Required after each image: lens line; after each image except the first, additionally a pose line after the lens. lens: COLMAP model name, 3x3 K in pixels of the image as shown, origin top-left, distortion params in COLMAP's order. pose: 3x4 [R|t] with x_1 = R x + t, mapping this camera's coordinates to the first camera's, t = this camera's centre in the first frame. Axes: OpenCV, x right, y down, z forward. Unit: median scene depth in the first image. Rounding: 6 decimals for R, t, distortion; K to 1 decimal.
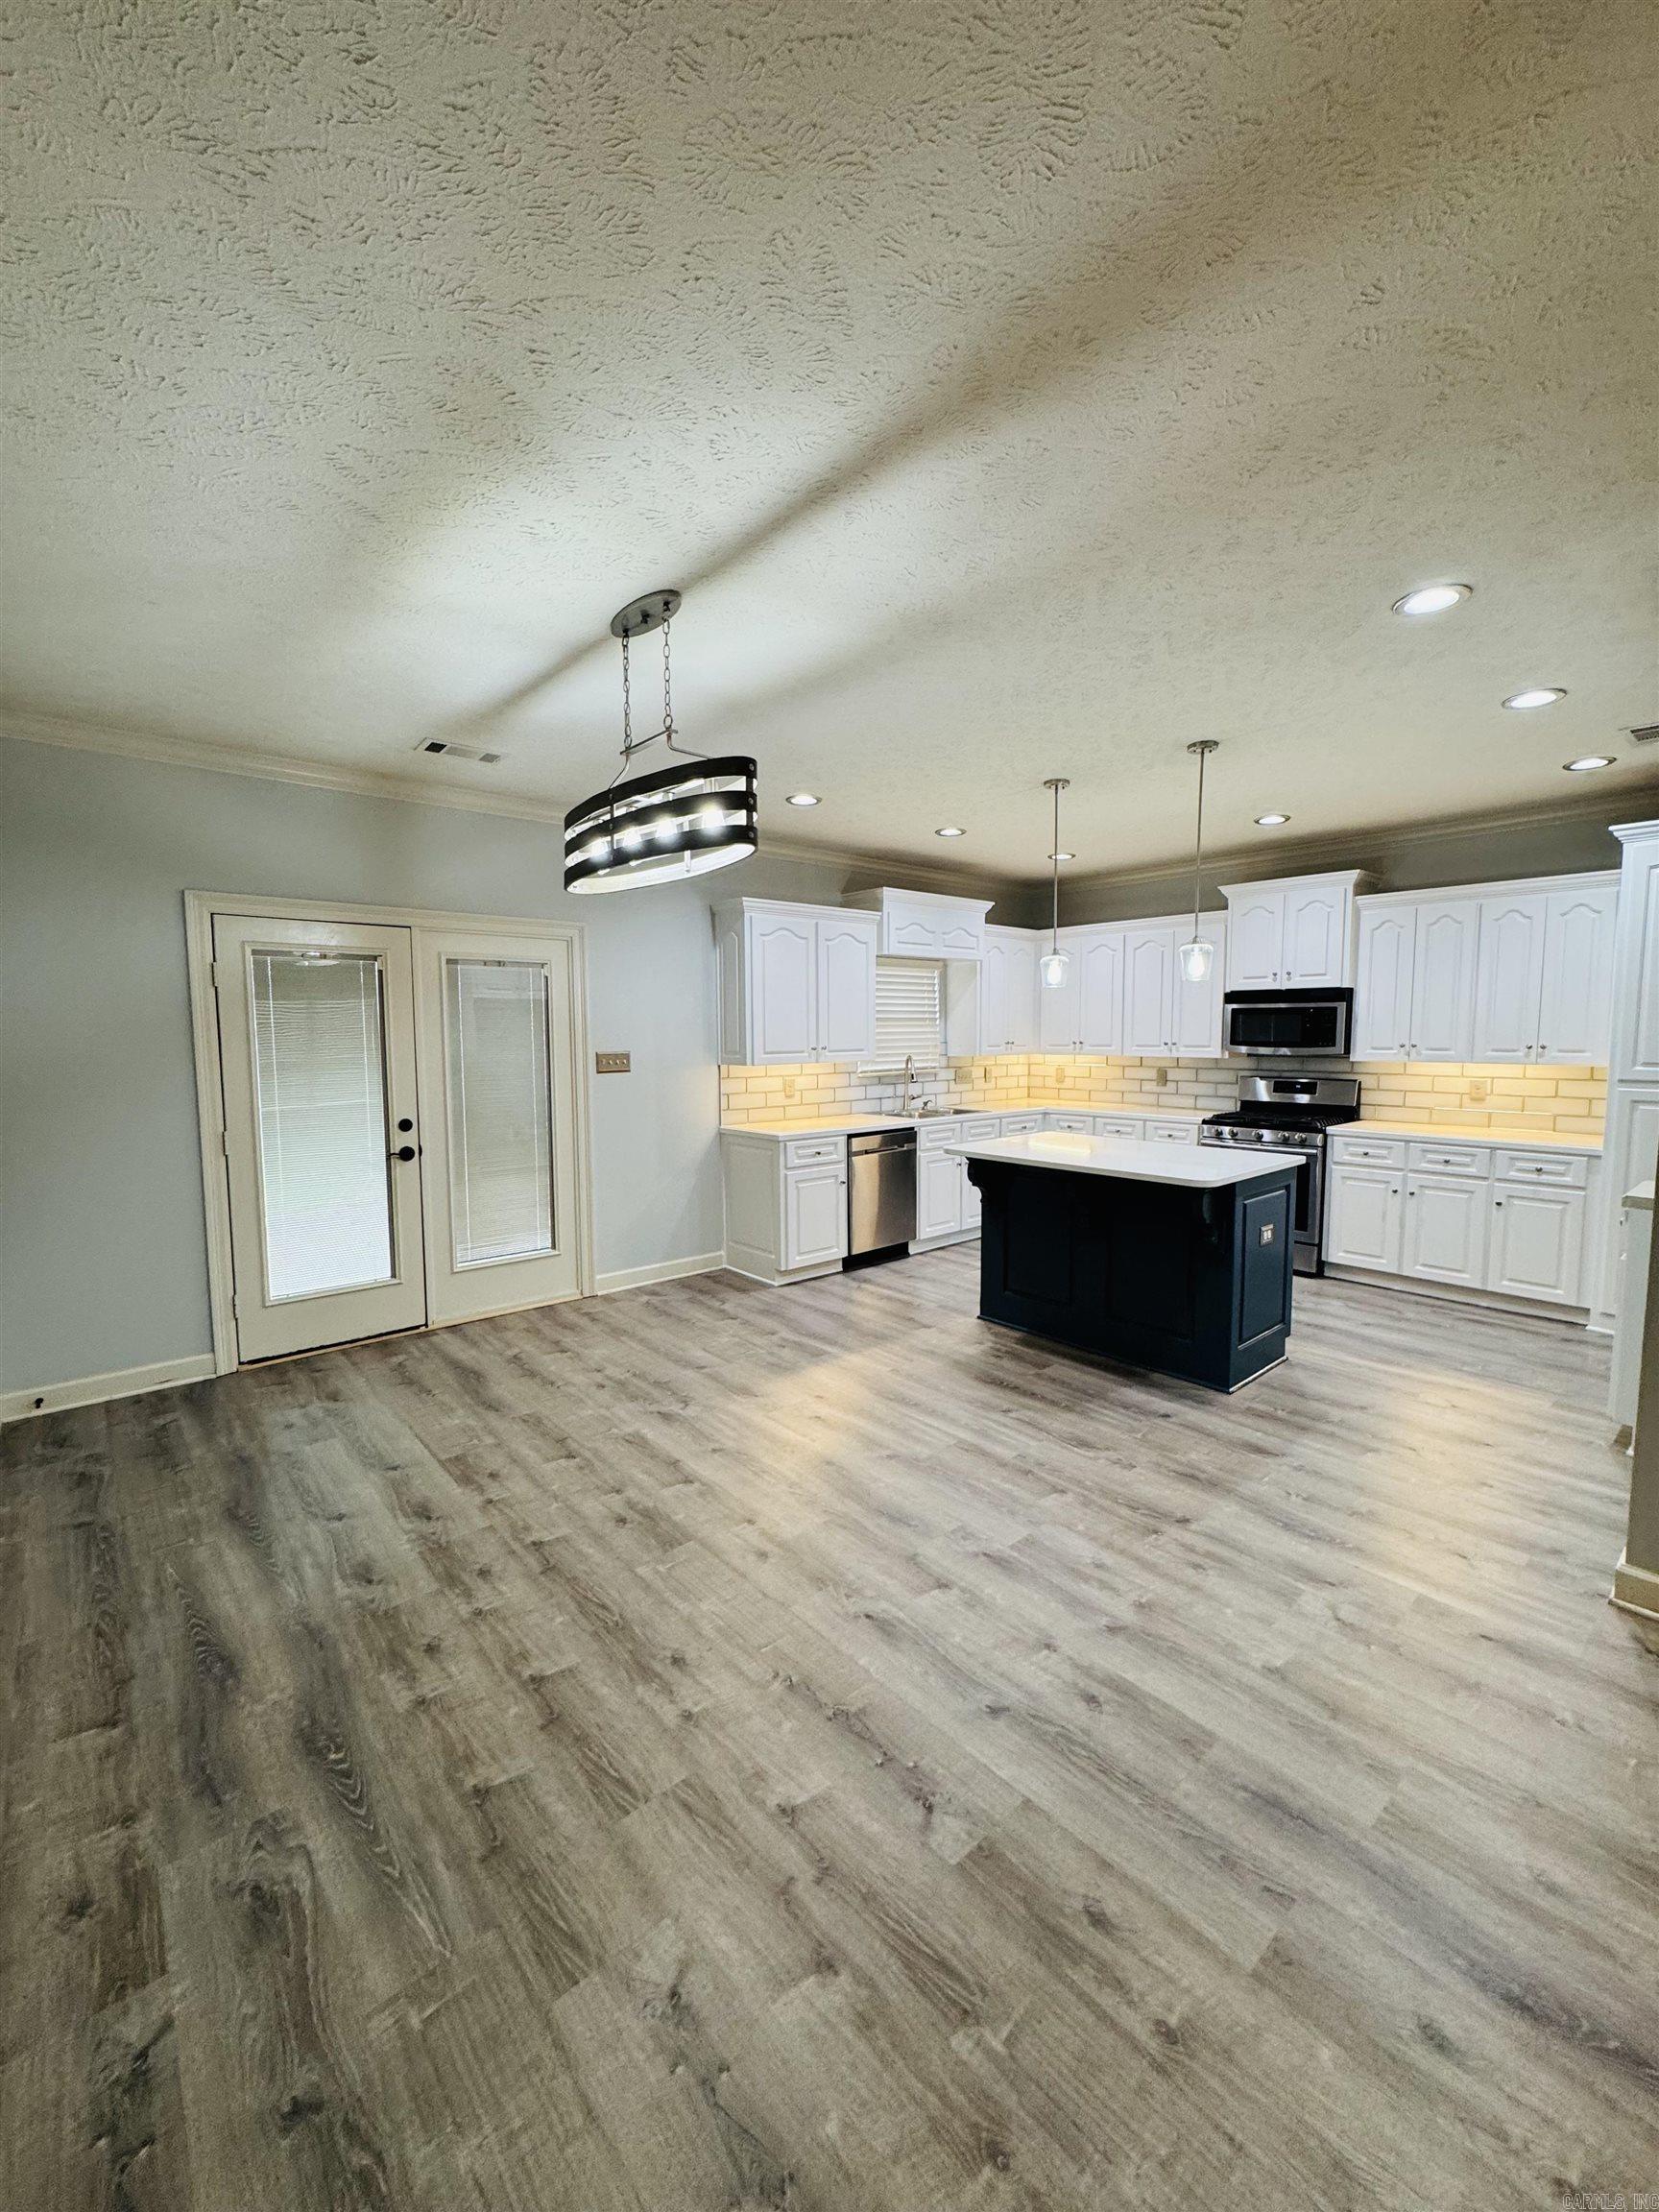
lens RADIAL K [[881.4, 0, 831.6], [0, 881.4, 1106.3], [0, 0, 1]] dist [-0.003761, 0.000610]
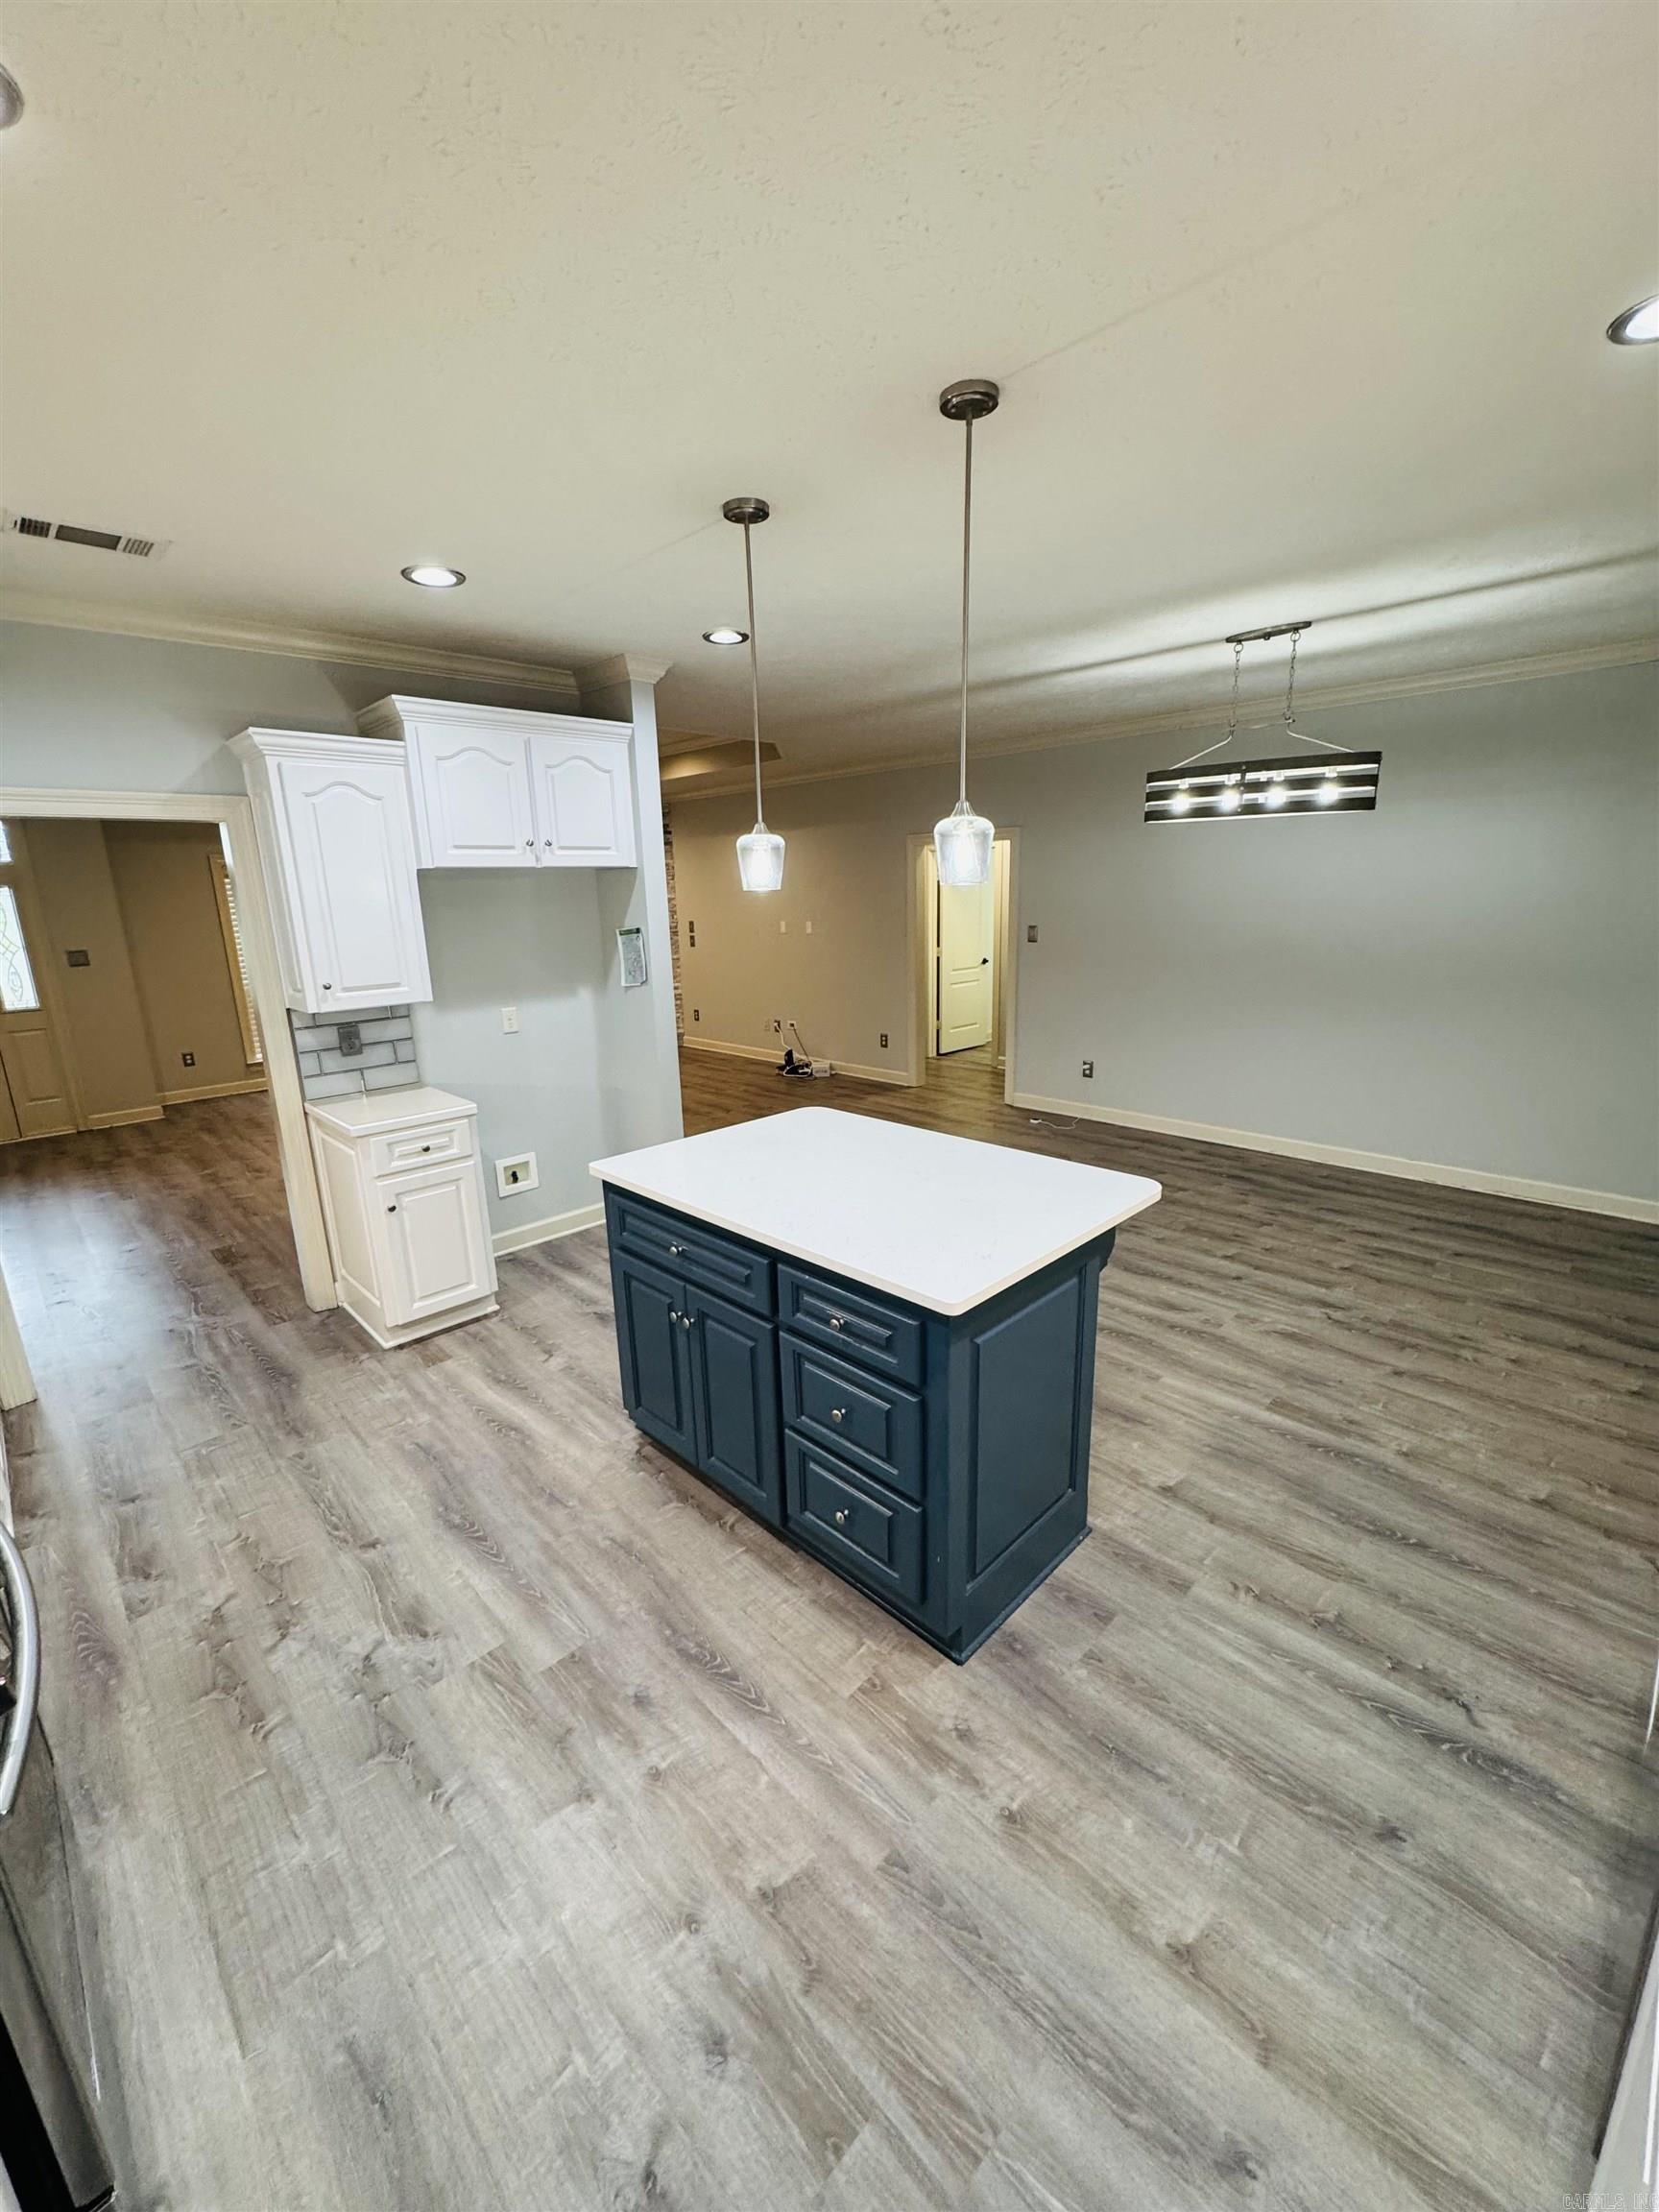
lens RADIAL K [[881.4, 0, 831.6], [0, 881.4, 1106.3], [0, 0, 1]] dist [-0.003761, 0.000610]
pose [[-0.997502, 0.044792, -0.054628, 0.332808], [0.024658, 0.945413, 0.324941, -0.167441], [0.066201, 0.322782, -0.944155, 1.390345]]
